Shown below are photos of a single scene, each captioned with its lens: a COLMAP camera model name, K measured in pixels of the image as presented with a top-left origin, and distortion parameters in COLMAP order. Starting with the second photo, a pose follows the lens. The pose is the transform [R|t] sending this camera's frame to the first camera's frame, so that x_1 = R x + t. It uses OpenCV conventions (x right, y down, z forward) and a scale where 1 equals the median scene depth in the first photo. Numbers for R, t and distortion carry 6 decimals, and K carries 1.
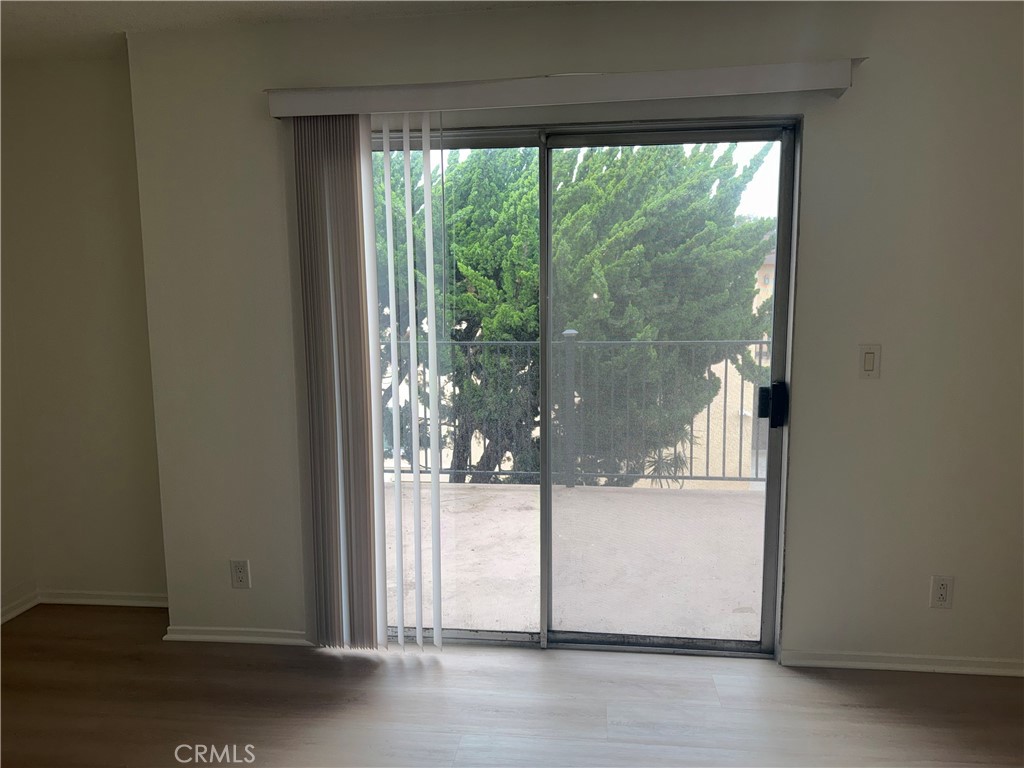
lens RADIAL K [[718.1, 0, 469.7], [0, 718.1, 378.5], [0, 0, 1]] dist [0.026343, -0.052131]
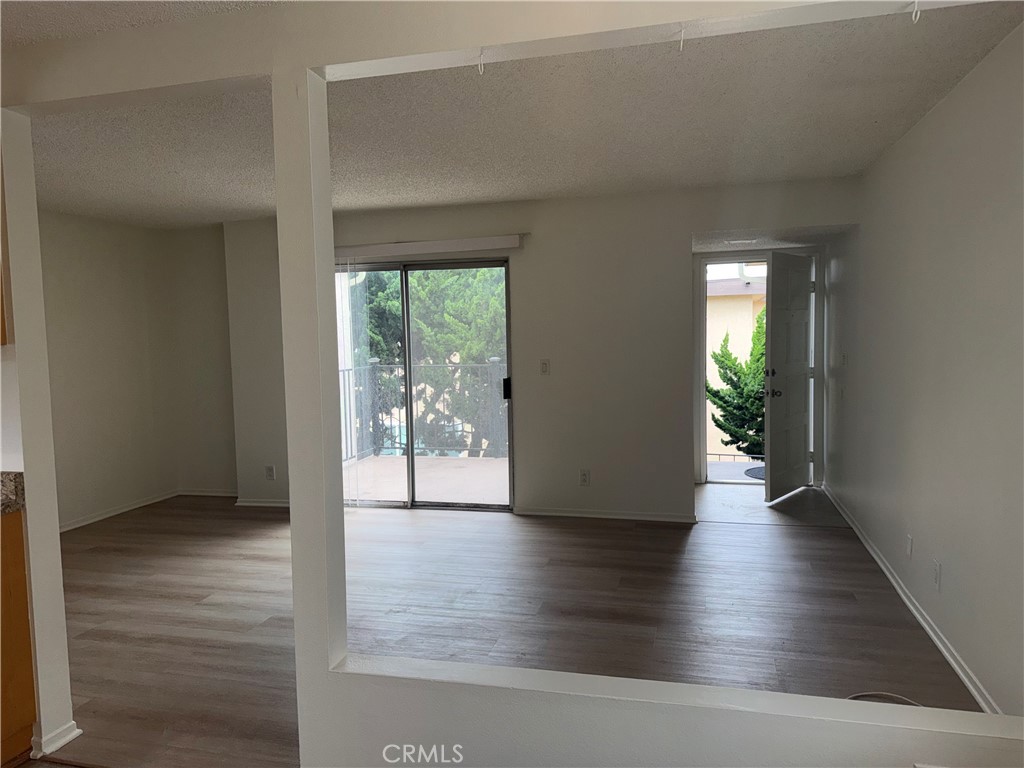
lens RADIAL K [[733.6, 0, 523.1], [0, 733.6, 373.3], [0, 0, 1]] dist [0.003304, -0.011867]
pose [[0.993629, -0.003736, -0.112643, 0.676704], [-0.002557, 0.998446, -0.055665, 0.106138], [0.112676, 0.055599, 0.992075, -1.083661]]
